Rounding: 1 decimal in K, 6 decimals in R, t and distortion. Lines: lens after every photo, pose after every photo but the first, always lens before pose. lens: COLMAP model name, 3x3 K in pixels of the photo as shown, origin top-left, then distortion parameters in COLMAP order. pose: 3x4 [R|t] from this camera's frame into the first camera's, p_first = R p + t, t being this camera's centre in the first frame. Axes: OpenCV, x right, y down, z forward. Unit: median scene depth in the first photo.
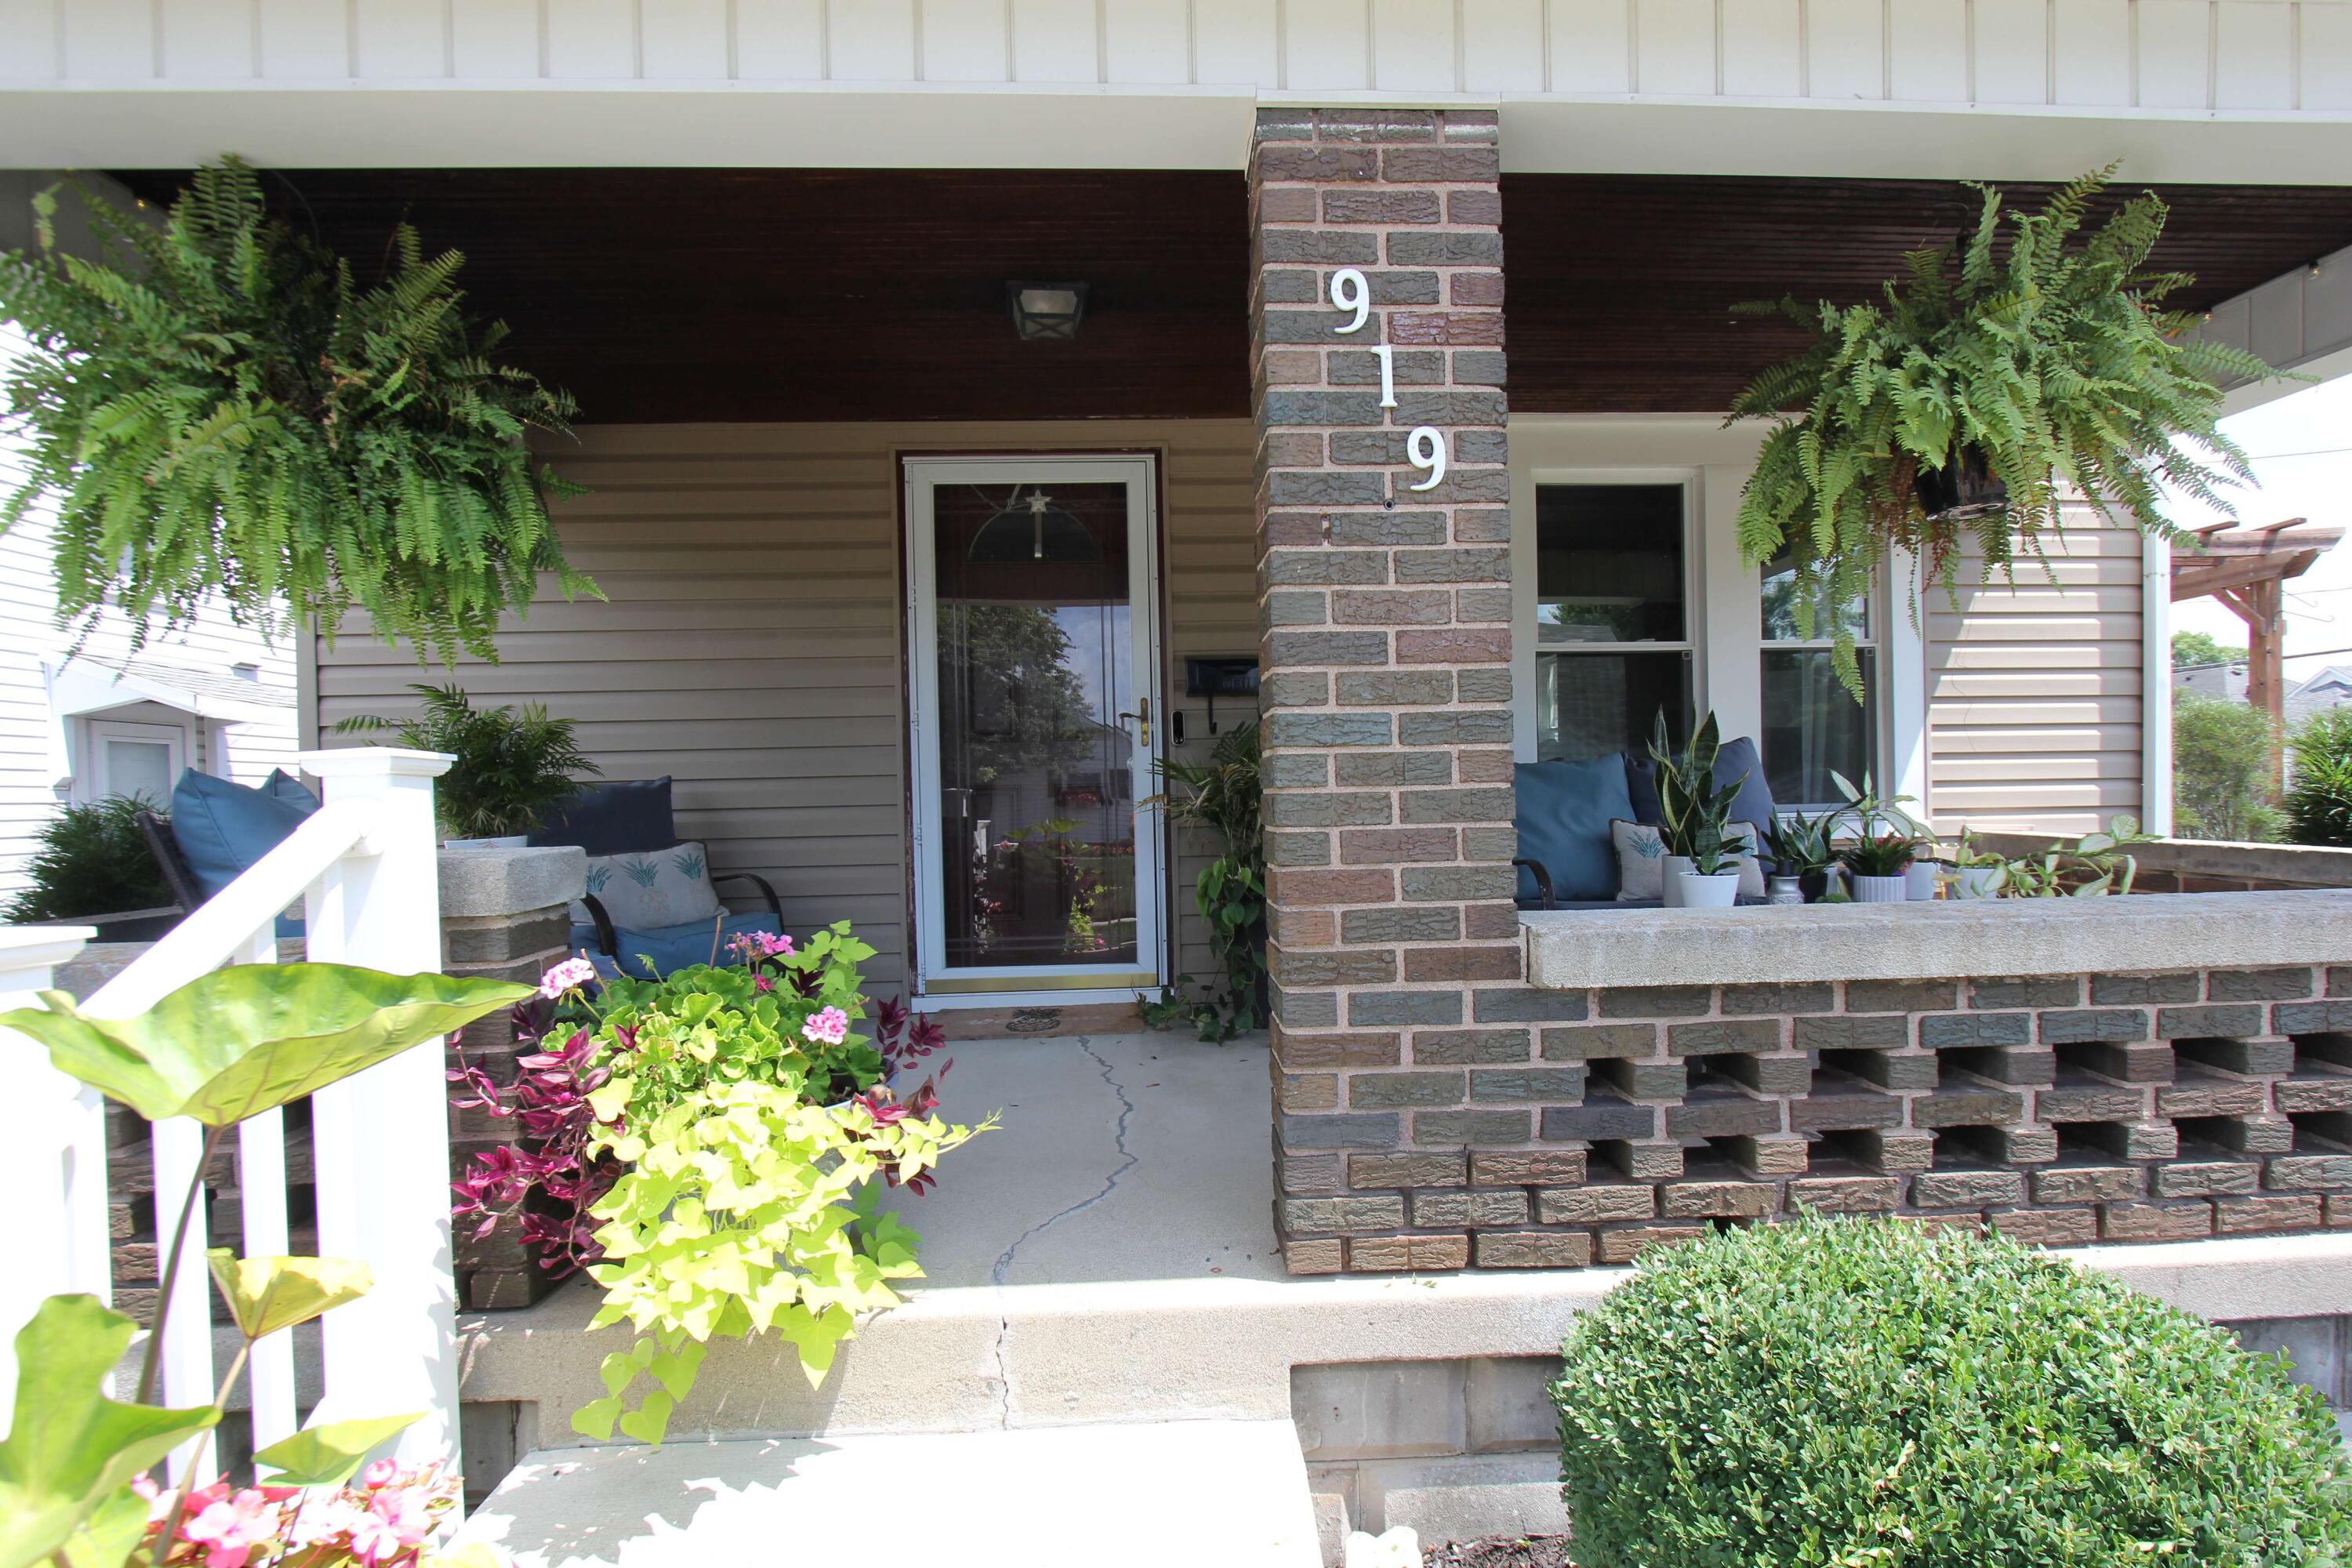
lens RADIAL K [[1004.0, 0, 1176.0], [0, 1004.0, 784.0], [0, 0, 1]] dist [-0.020978, 0.000297]
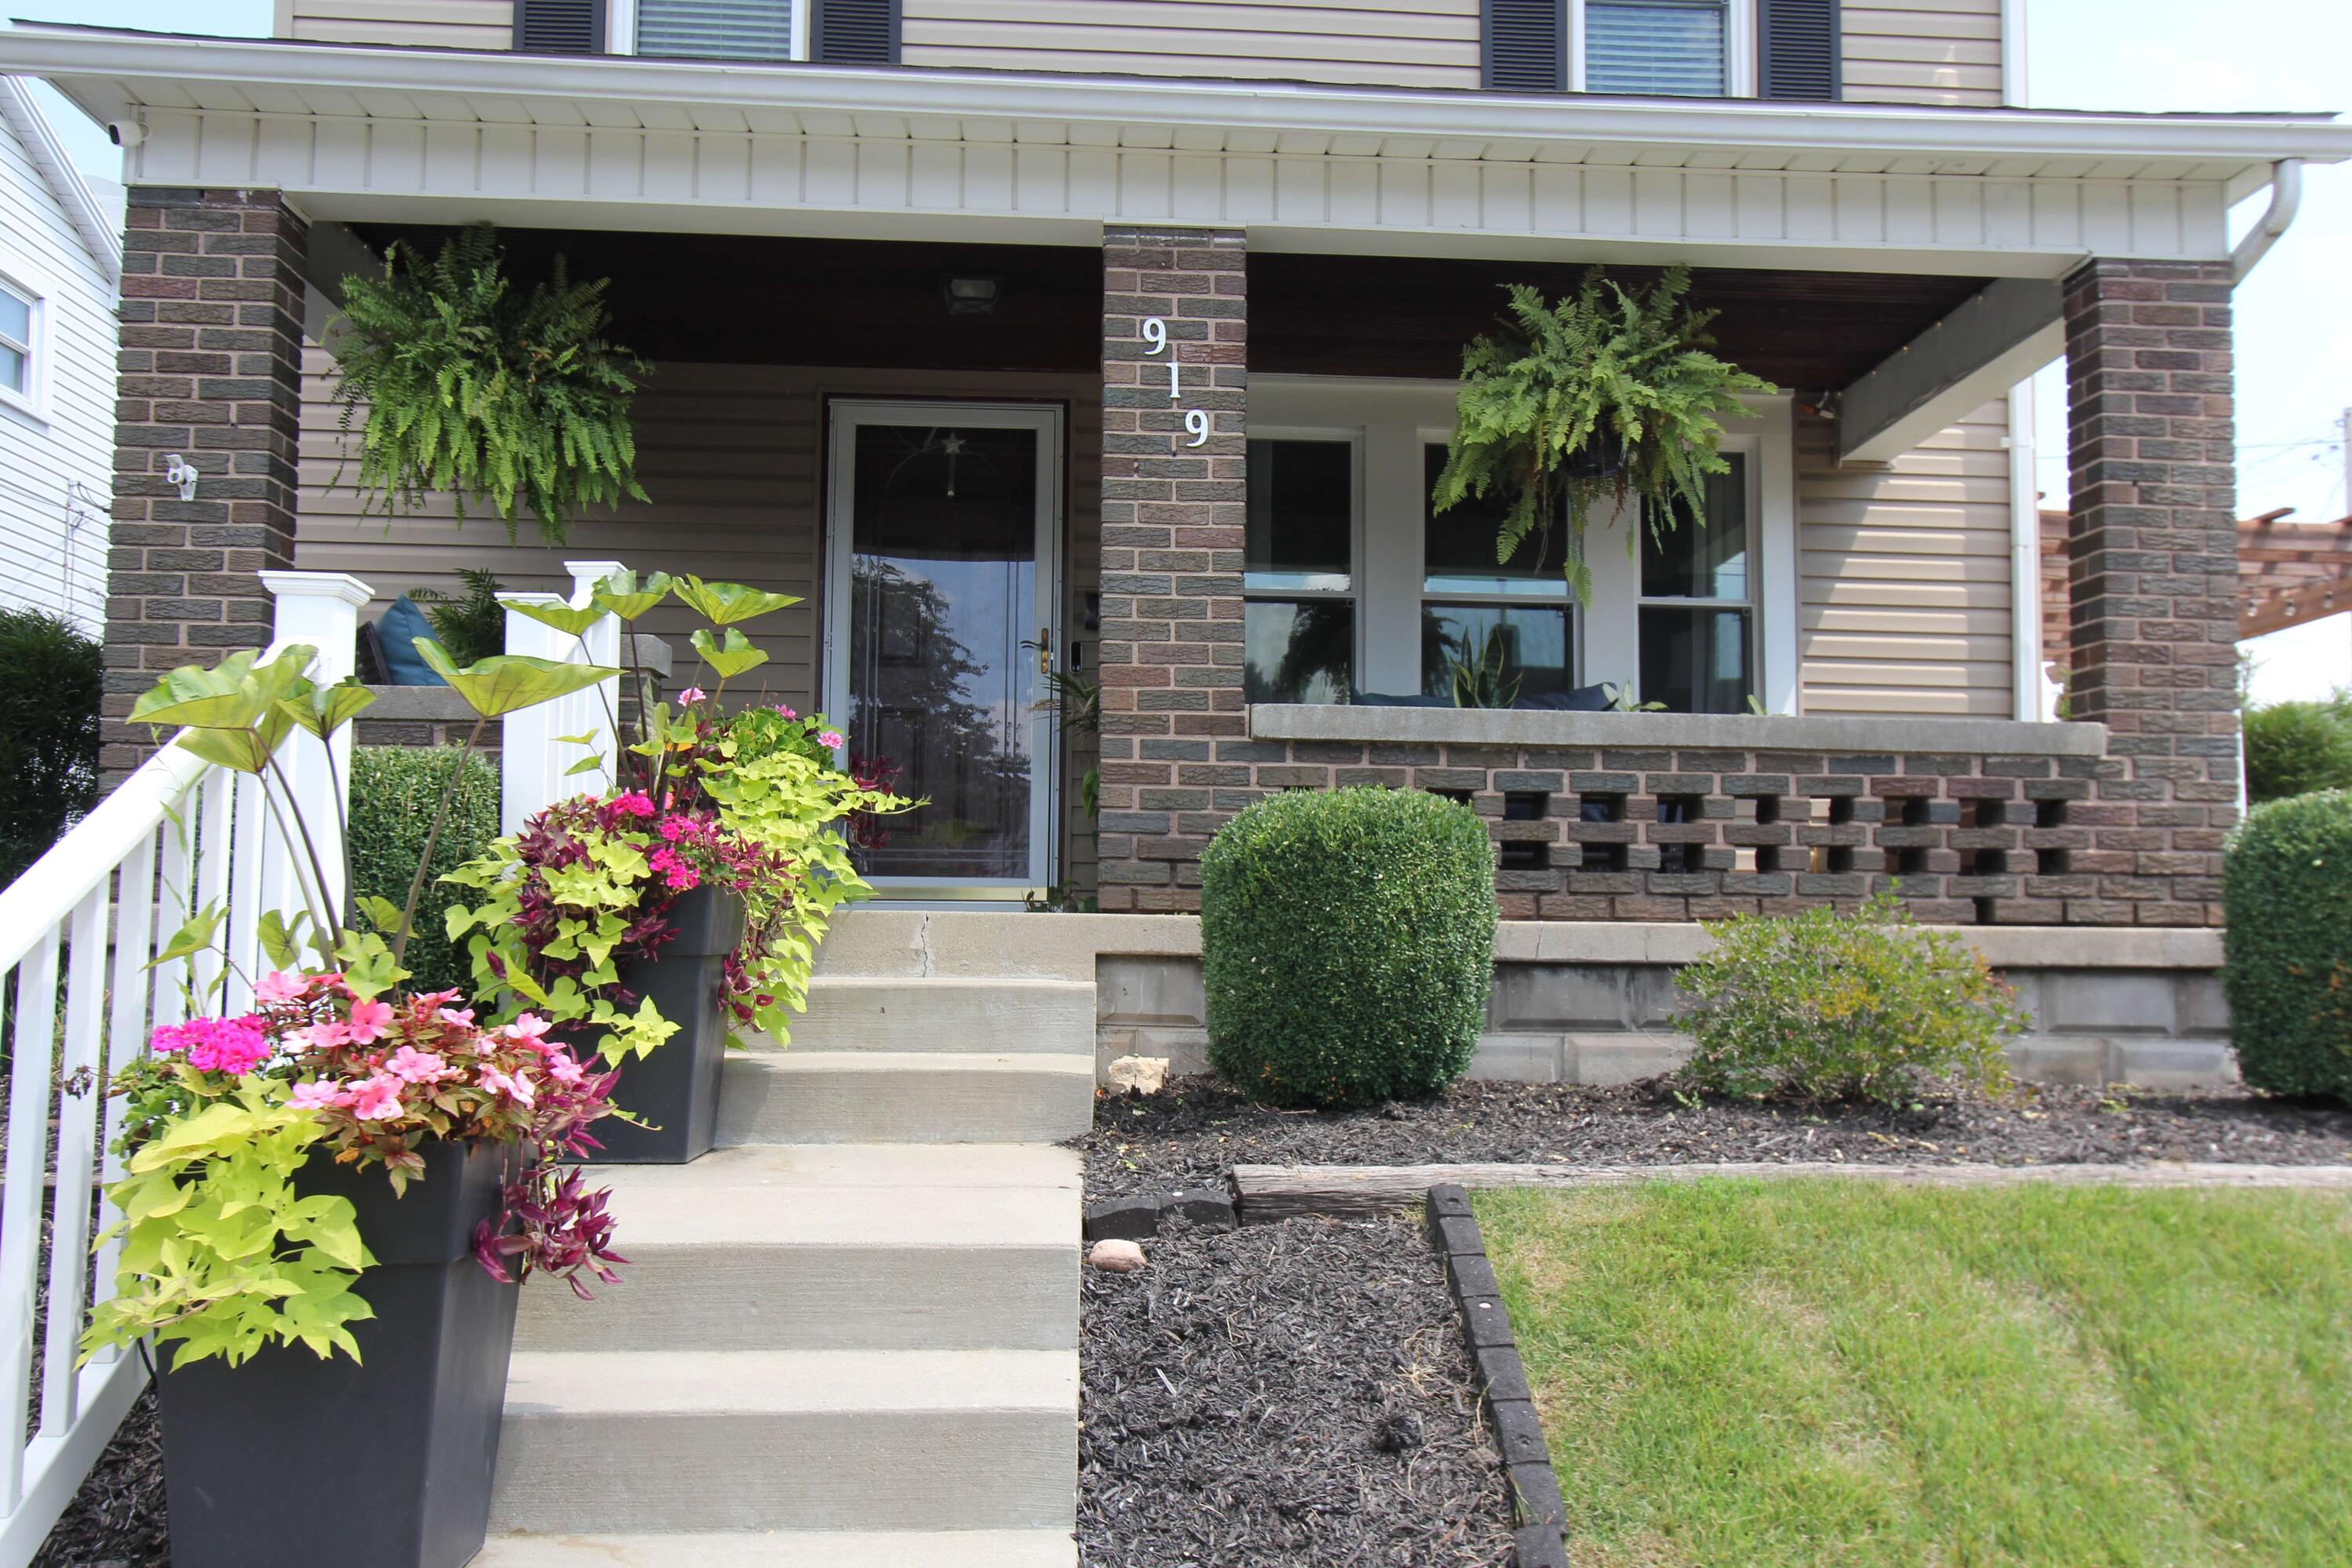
lens RADIAL K [[1877.7, 0, 1176.0], [0, 1877.7, 784.0], [0, 0, 1]] dist [0.005304, -0.186448]
pose [[0.999398, 0.033440, 0.009230, 0.204262], [-0.032373, 0.994633, -0.098270, 0.584864], [-0.012467, 0.097912, 0.995117, -2.096525]]
